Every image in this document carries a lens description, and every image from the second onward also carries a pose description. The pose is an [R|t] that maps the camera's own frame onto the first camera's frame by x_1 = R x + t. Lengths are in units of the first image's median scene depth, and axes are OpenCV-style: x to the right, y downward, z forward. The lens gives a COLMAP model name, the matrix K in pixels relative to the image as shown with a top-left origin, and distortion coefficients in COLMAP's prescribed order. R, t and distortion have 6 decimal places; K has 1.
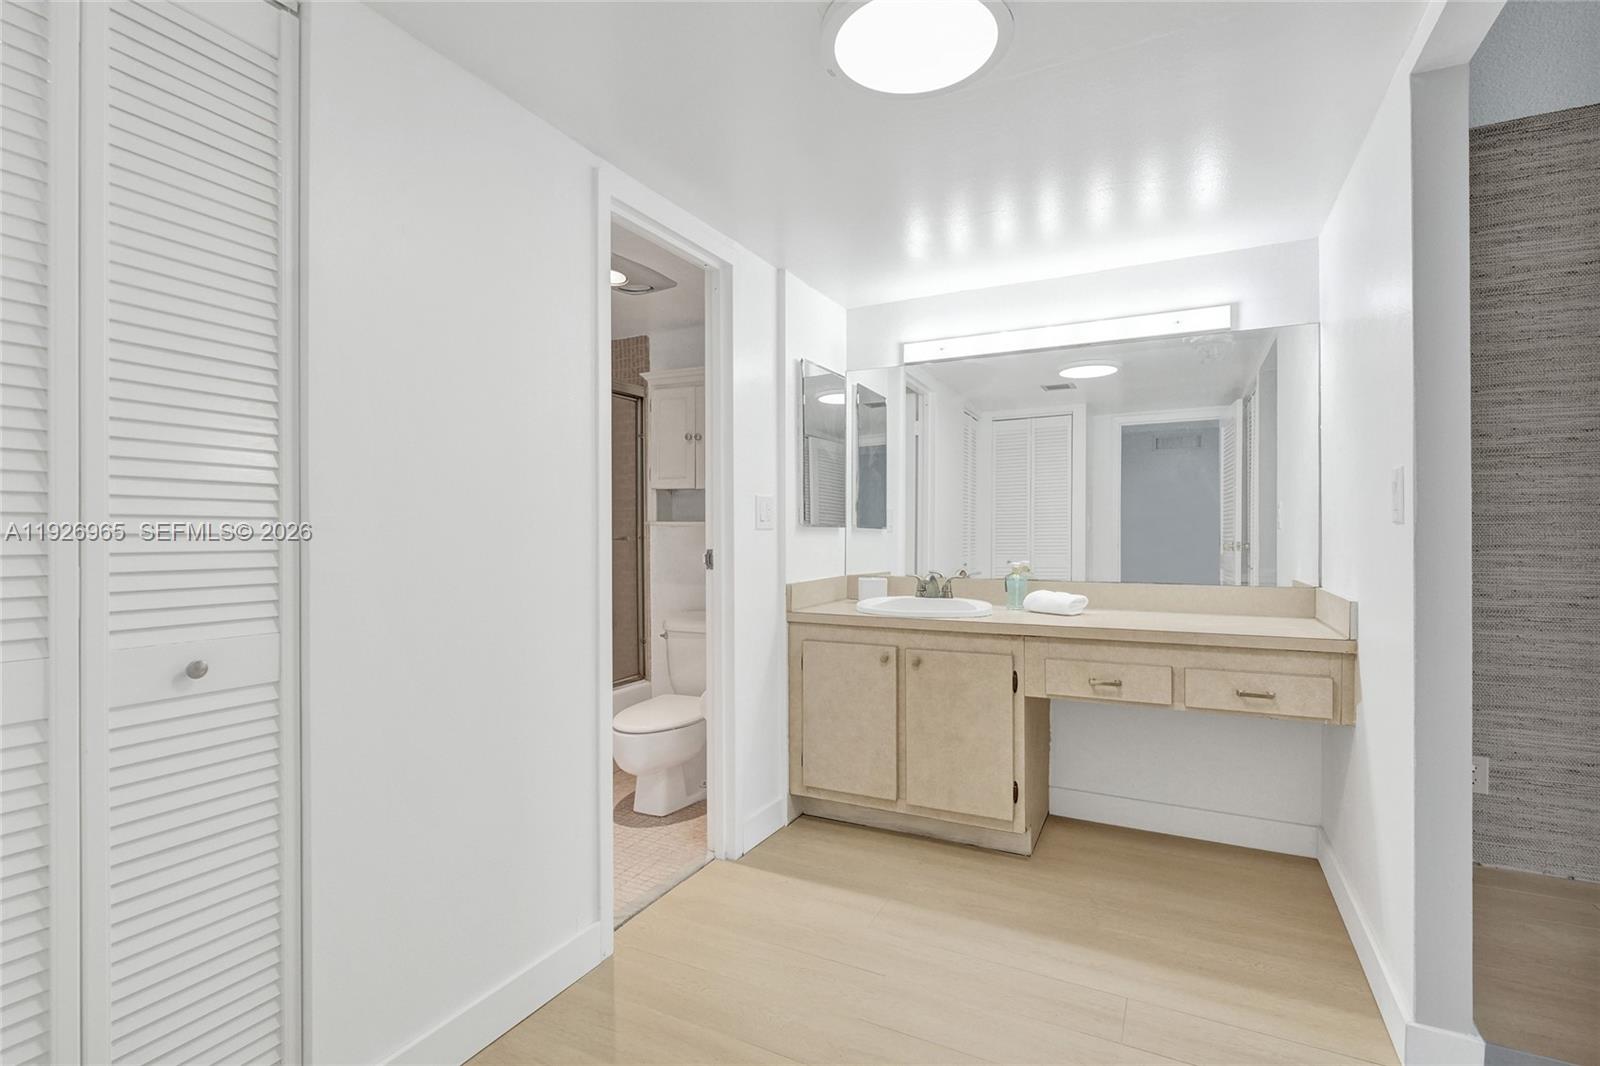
lens RADIAL K [[742.8, 0, 796.2], [0, 742.8, 533.2], [0, 0, 1]] dist [-0.000812, 0.000166]
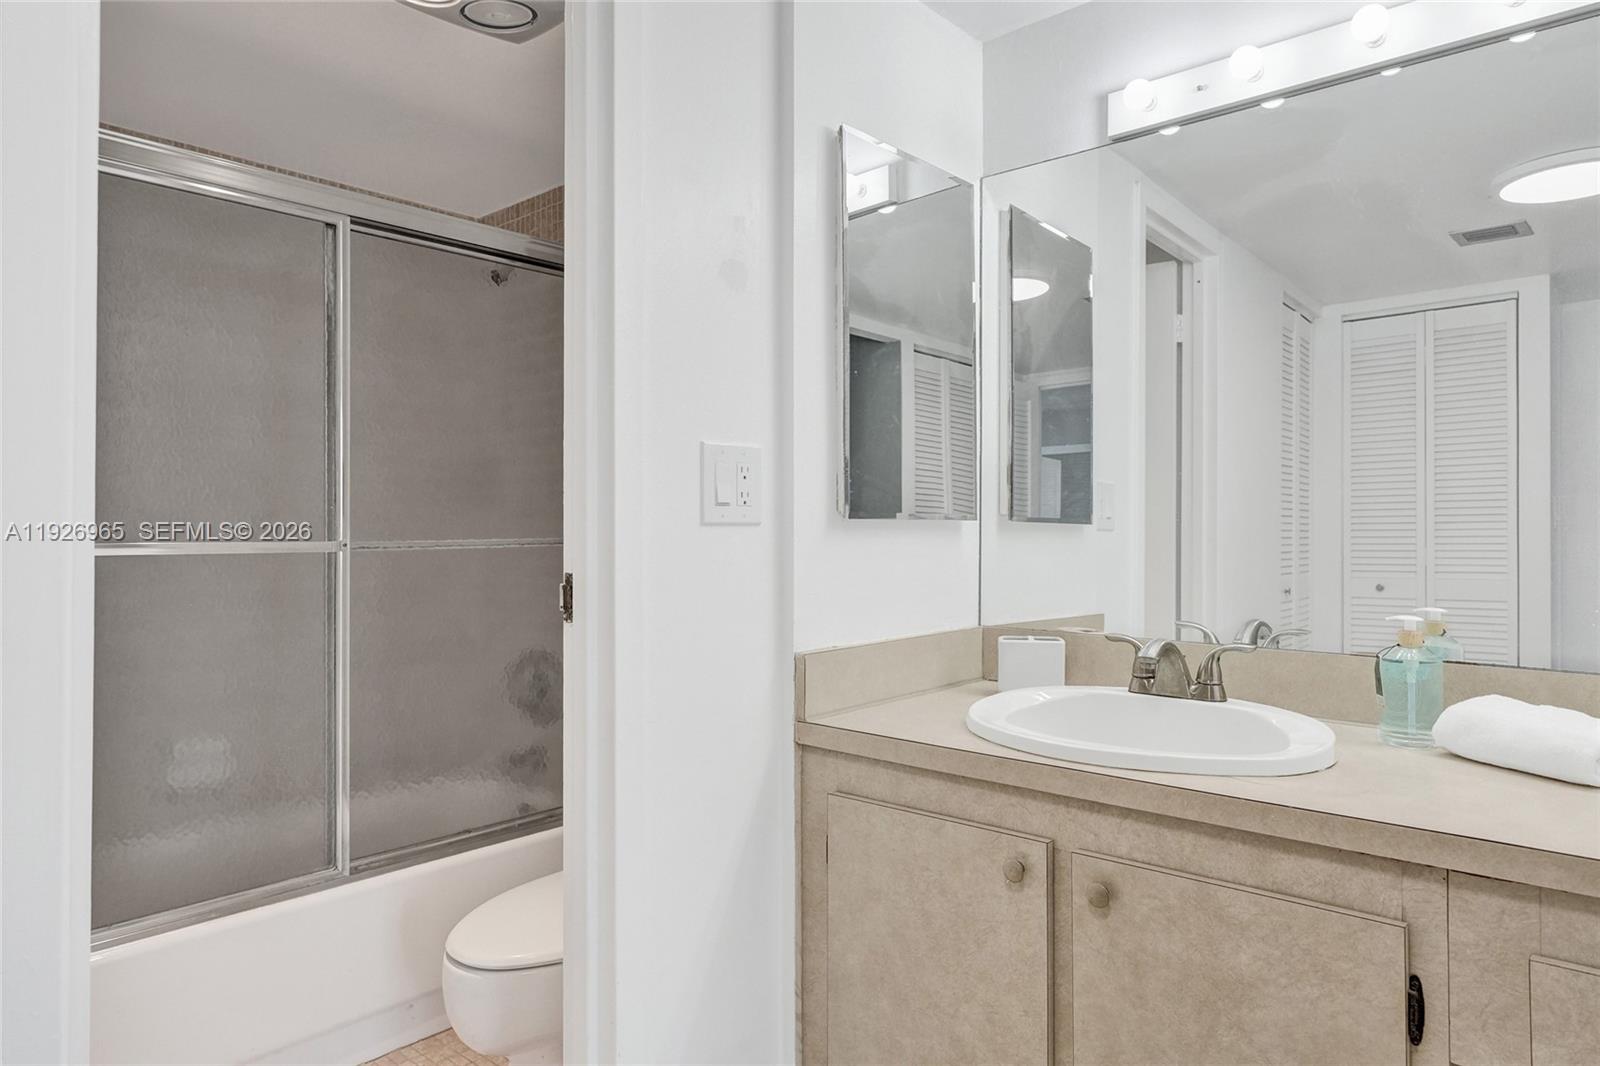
lens RADIAL K [[973.9, 0, 797.4], [0, 973.9, 516.2], [0, 0, 1]] dist [0.000927, -0.000294]
pose [[0.967331, -0.000920, -0.253517, 0.128316], [-0.002363, 0.999917, -0.012648, -0.003094], [0.253507, 0.012834, 0.967248, 0.465821]]
